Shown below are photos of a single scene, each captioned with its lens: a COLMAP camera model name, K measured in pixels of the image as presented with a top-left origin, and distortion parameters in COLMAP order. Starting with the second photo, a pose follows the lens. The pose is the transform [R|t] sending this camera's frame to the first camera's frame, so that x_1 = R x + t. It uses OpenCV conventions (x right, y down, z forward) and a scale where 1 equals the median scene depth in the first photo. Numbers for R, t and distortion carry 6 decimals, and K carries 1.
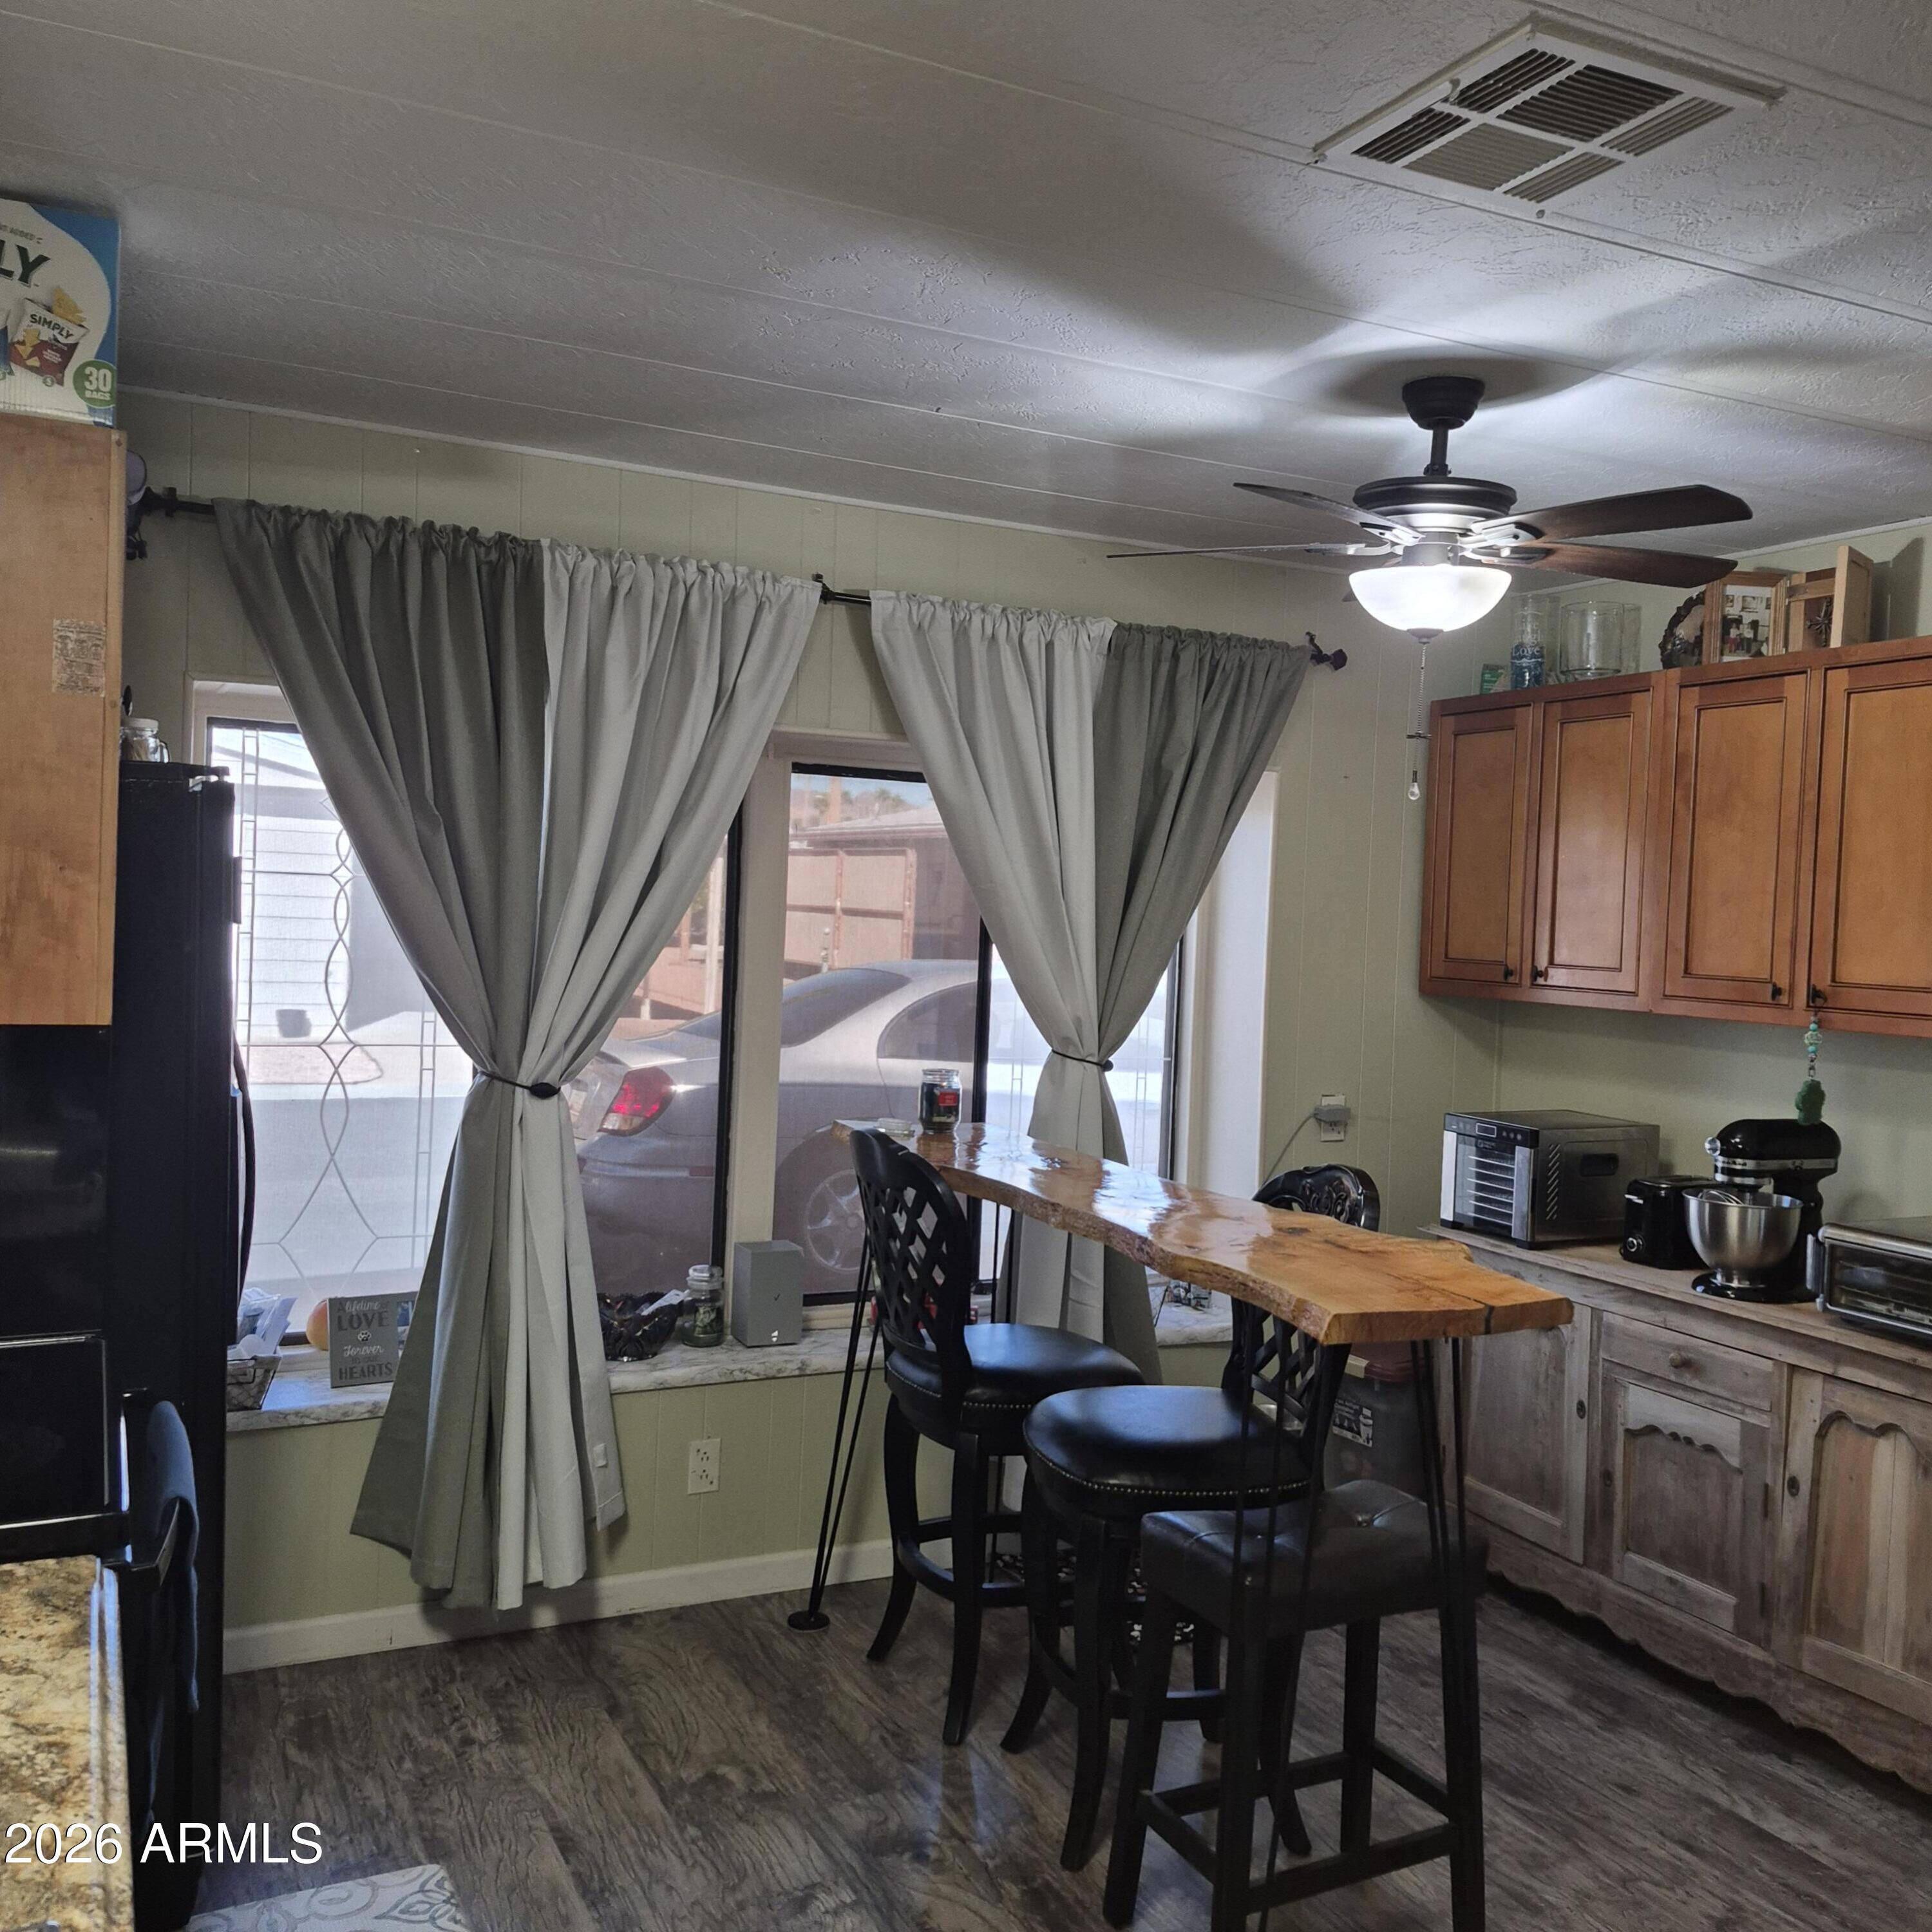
lens RADIAL K [[1767.2, 0, 964.7], [0, 1767.2, 945.3], [0, 0, 1]] dist [0.118597, -0.157361]
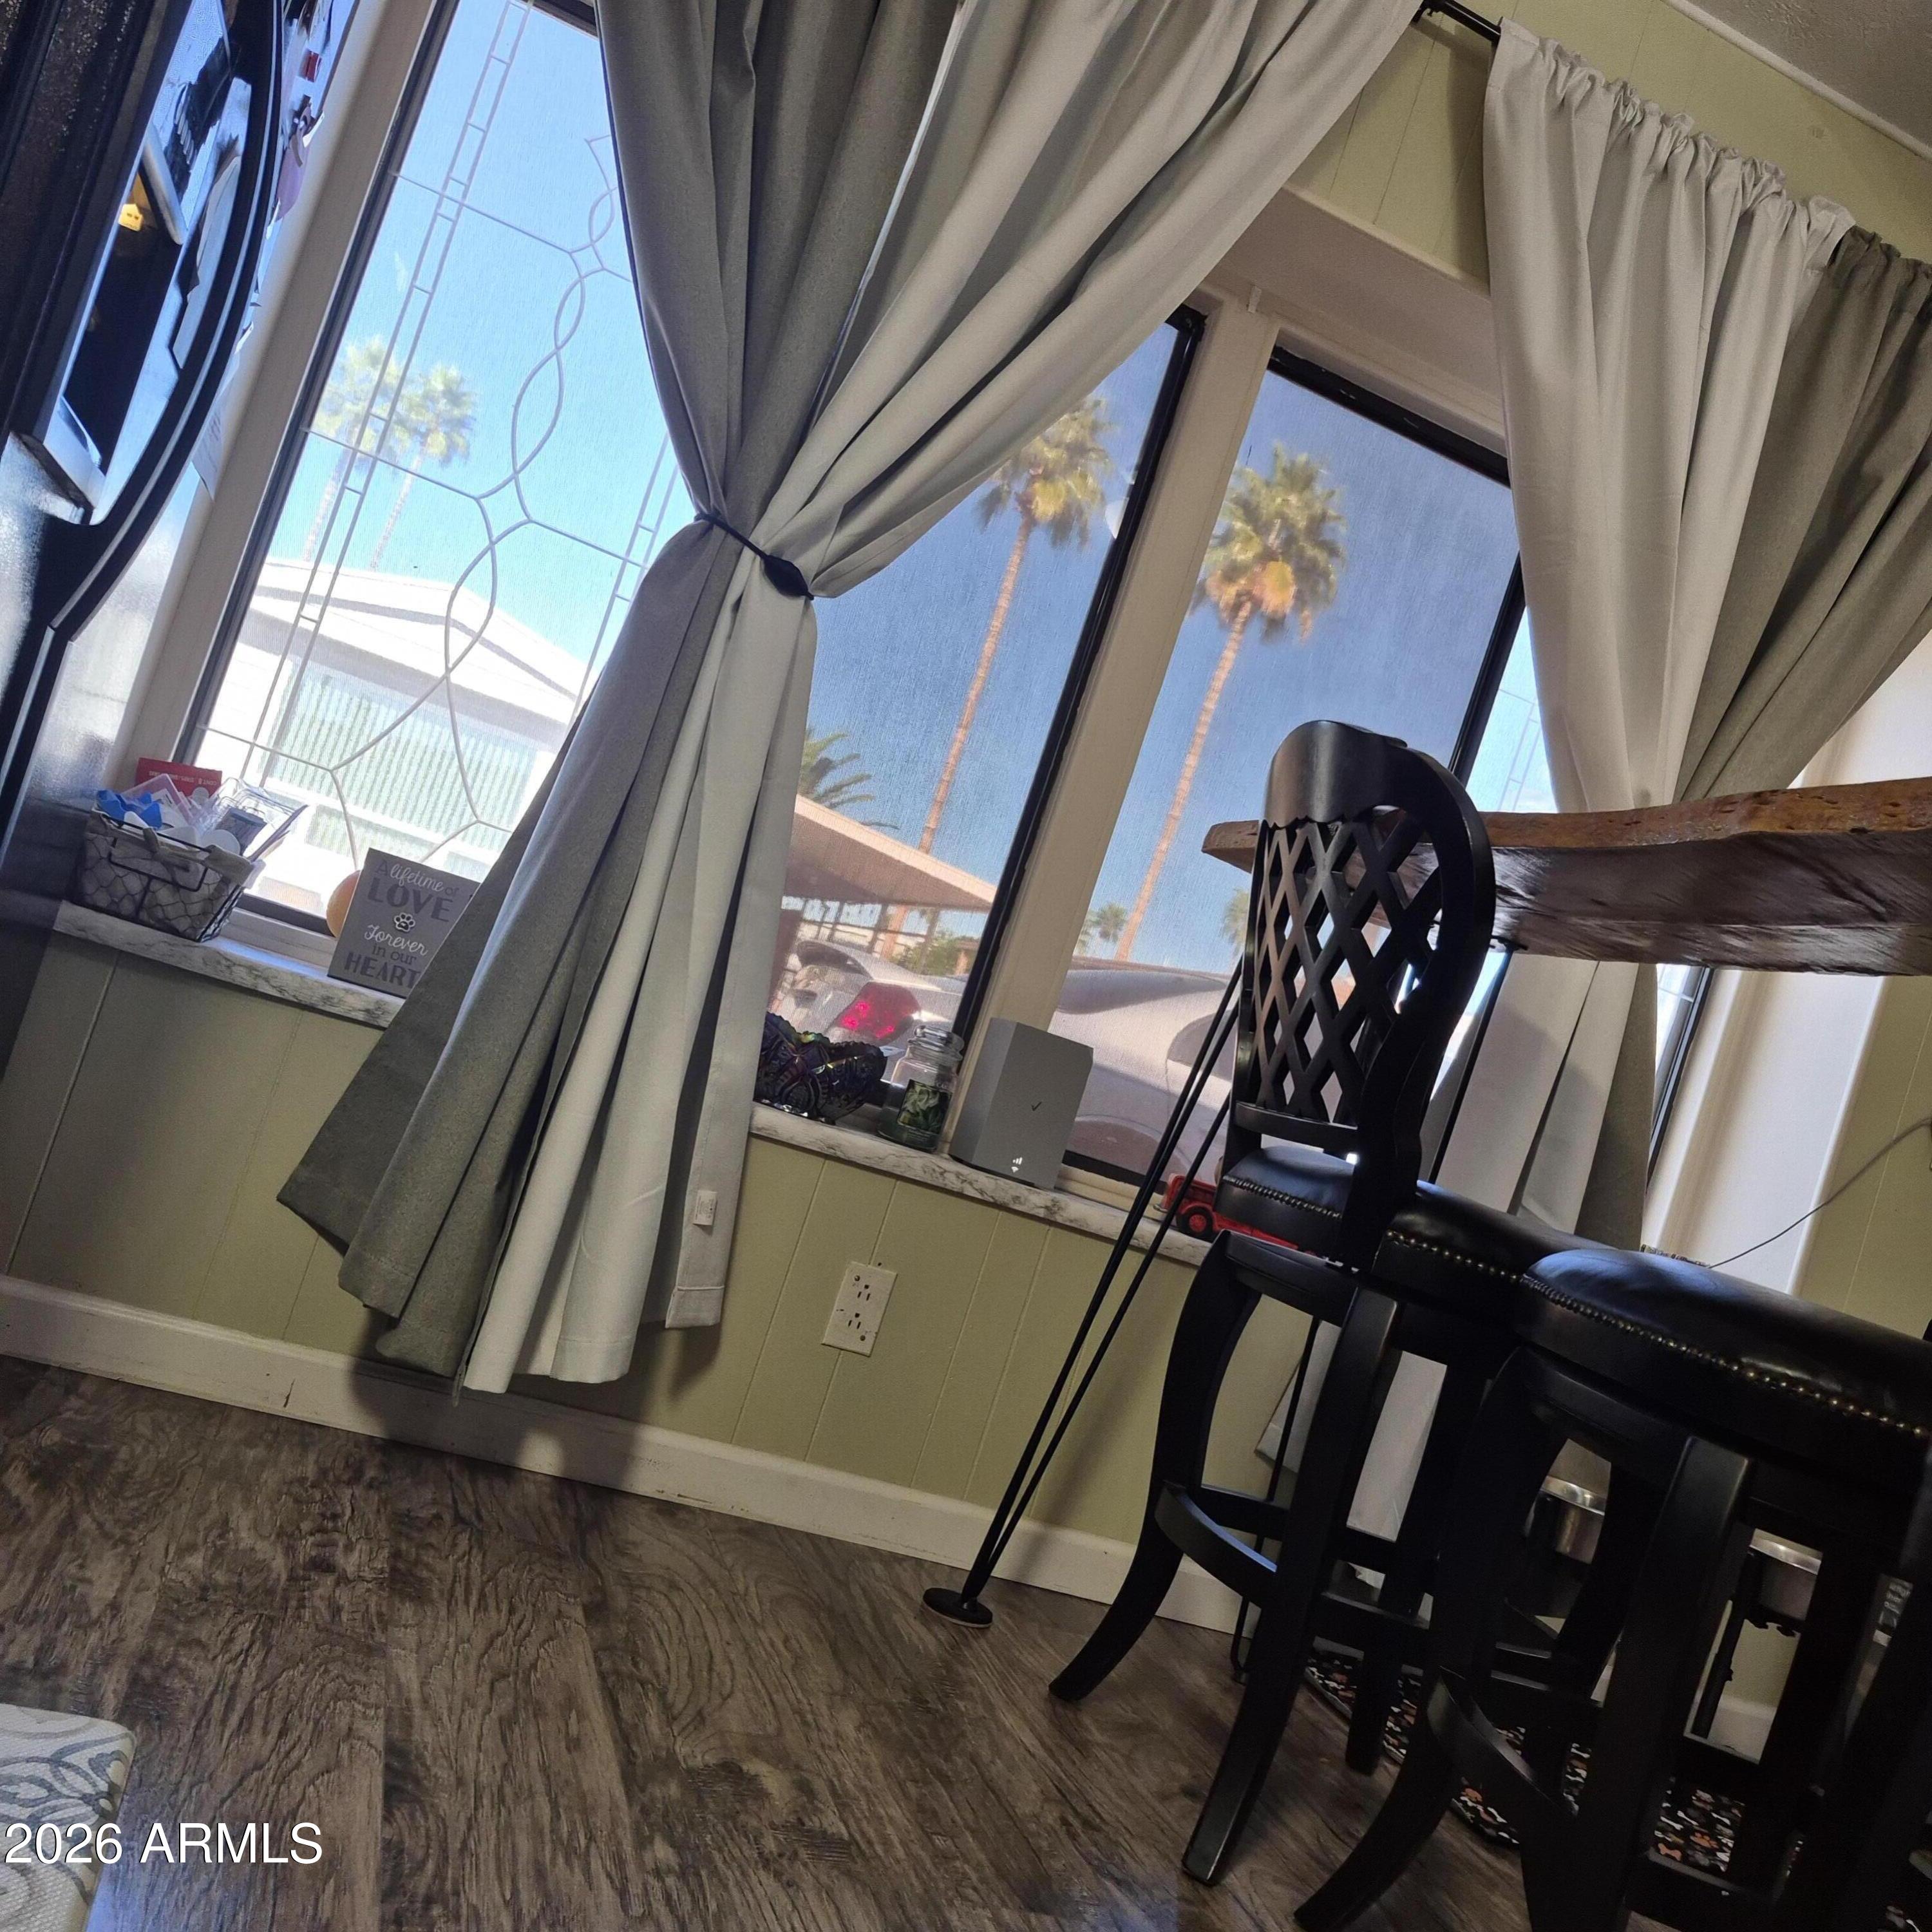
lens RADIAL K [[1782.3, 0, 990.0], [0, 1782.3, 977.4], [0, 0, 1]] dist [0.078085, -0.076584]
pose [[0.954740, 0.263000, -0.138936, -0.052594], [-0.274774, 0.958703, -0.073404, 0.232410], [0.113893, 0.108257, 0.987577, 0.425599]]
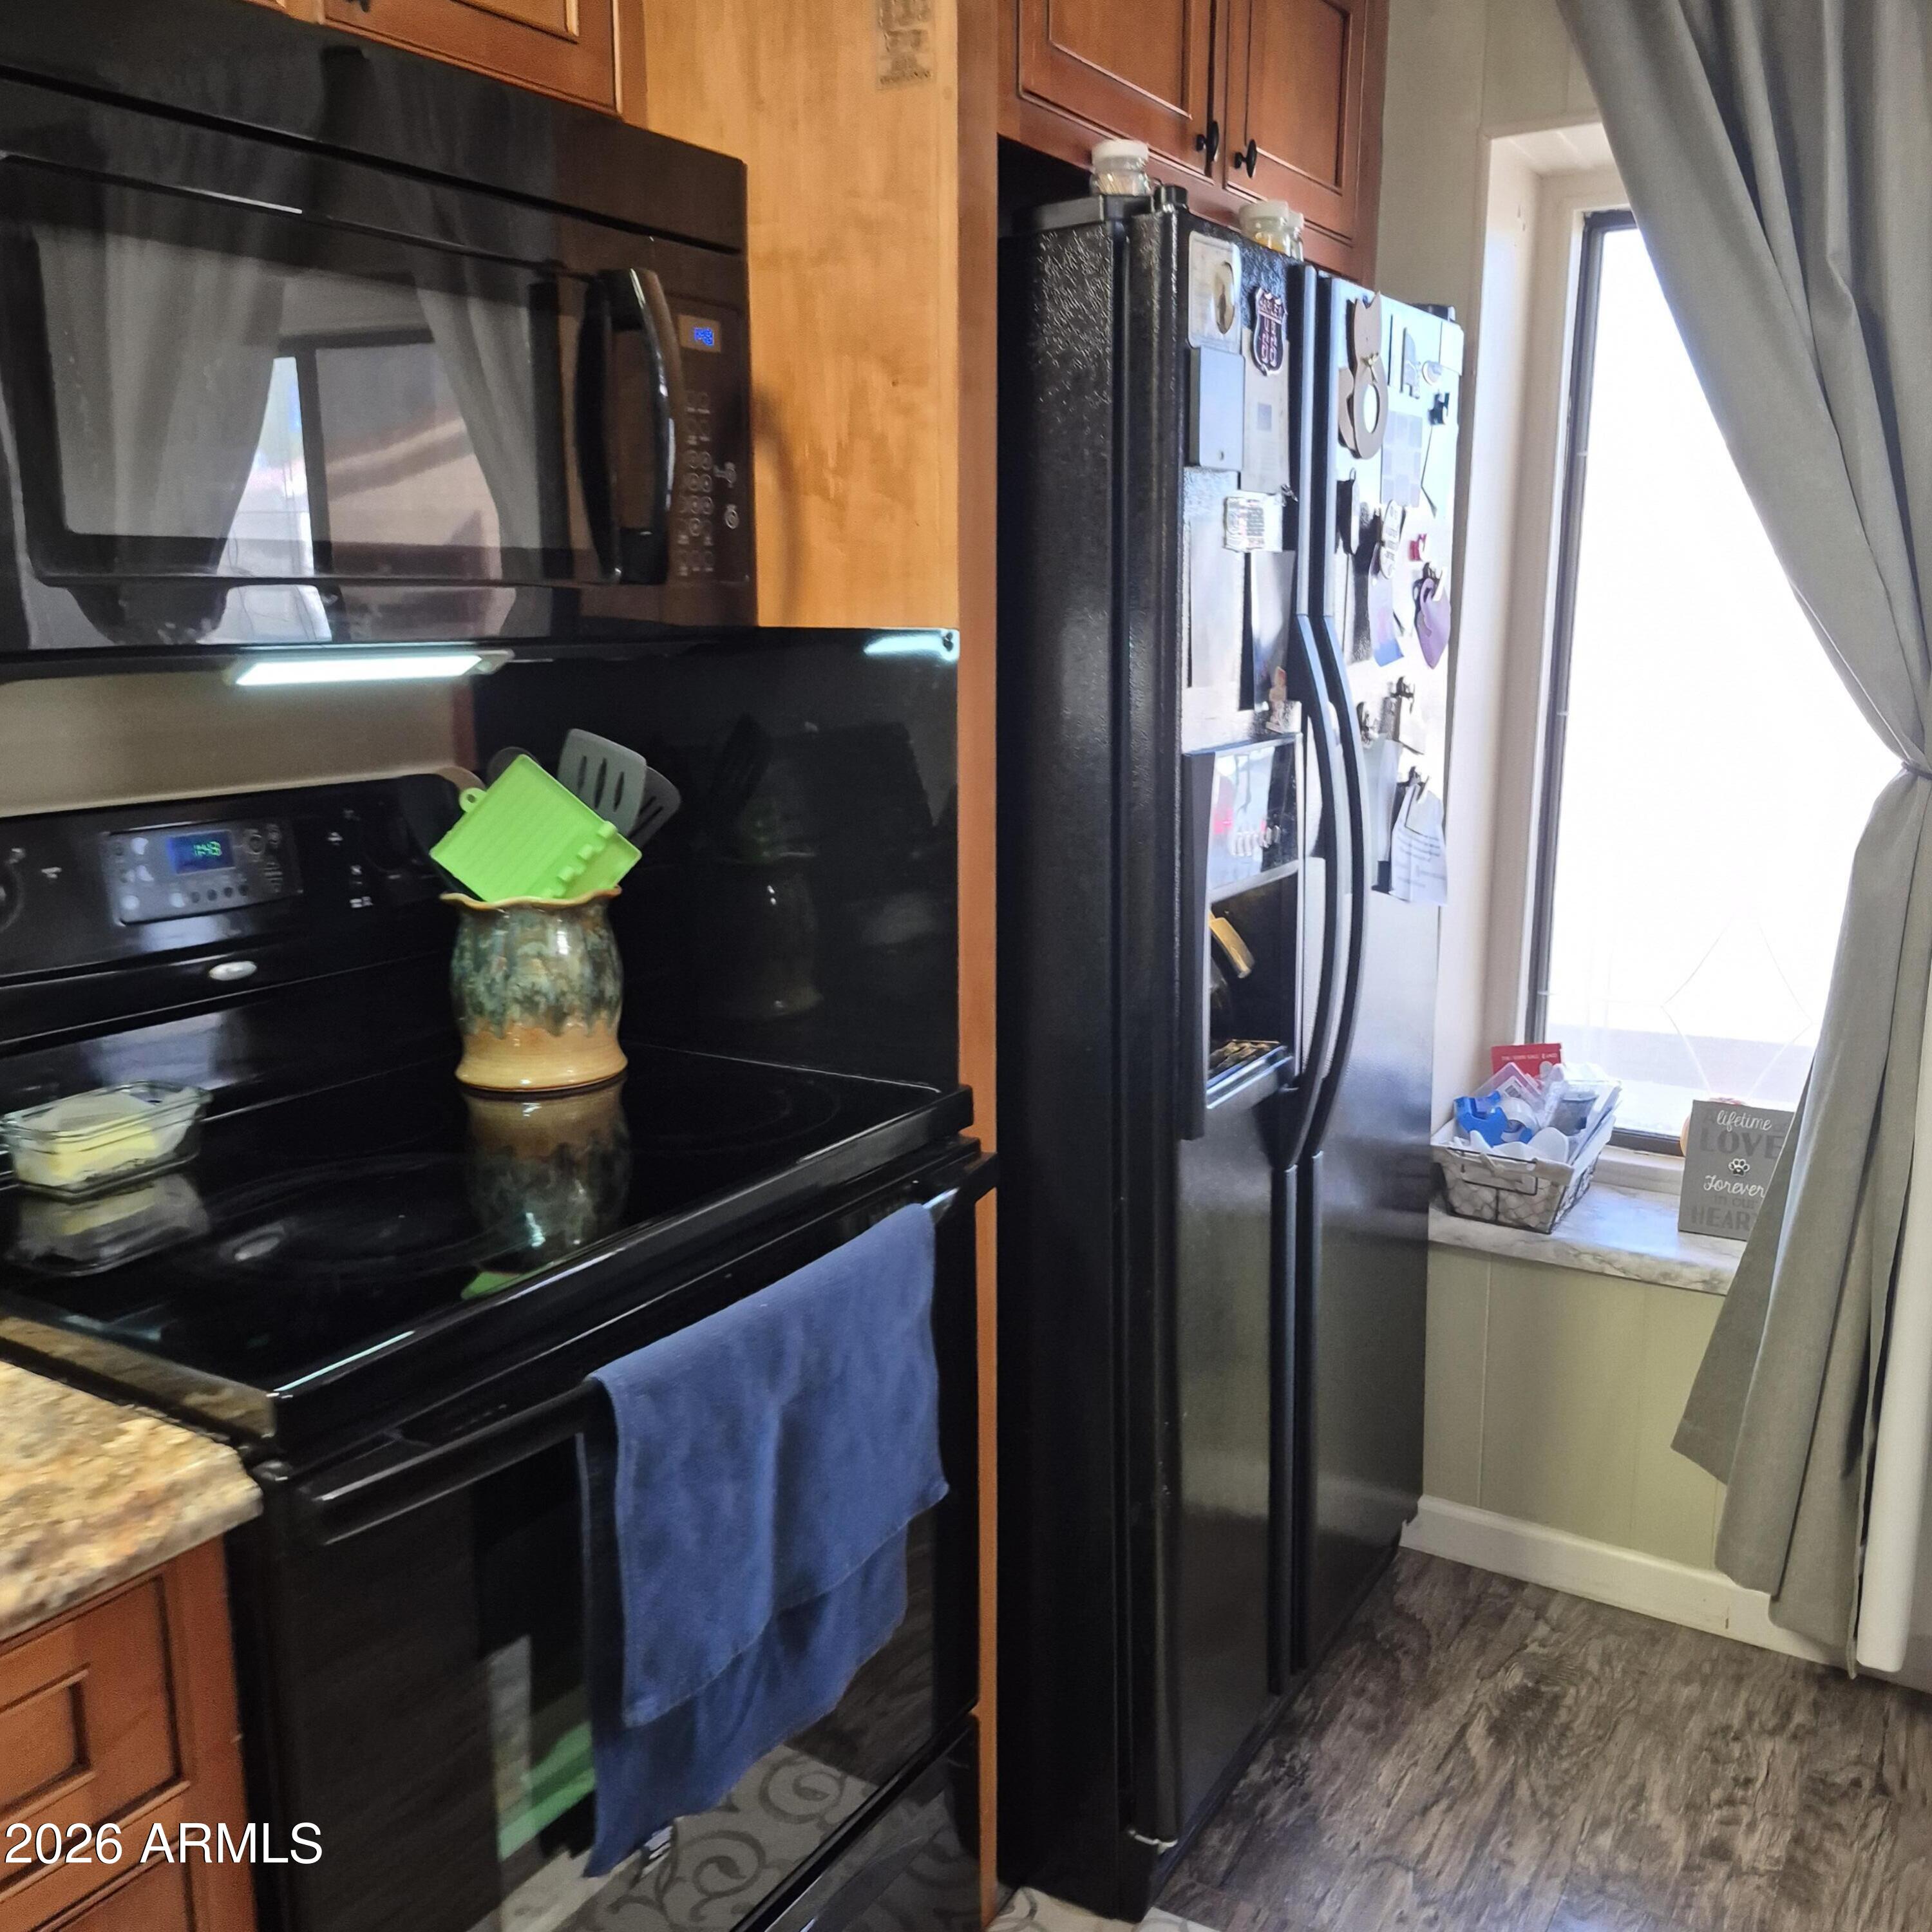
lens RADIAL K [[1791.2, 0, 958.9], [0, 1791.2, 965.2], [0, 0, 1]] dist [0.075524, -0.084005]
pose [[0.529303, 0.131508, -0.838179, 0.058585], [0.005140, 0.987399, 0.158166, 0.041338], [0.848417, -0.088026, 0.521957, 0.434318]]
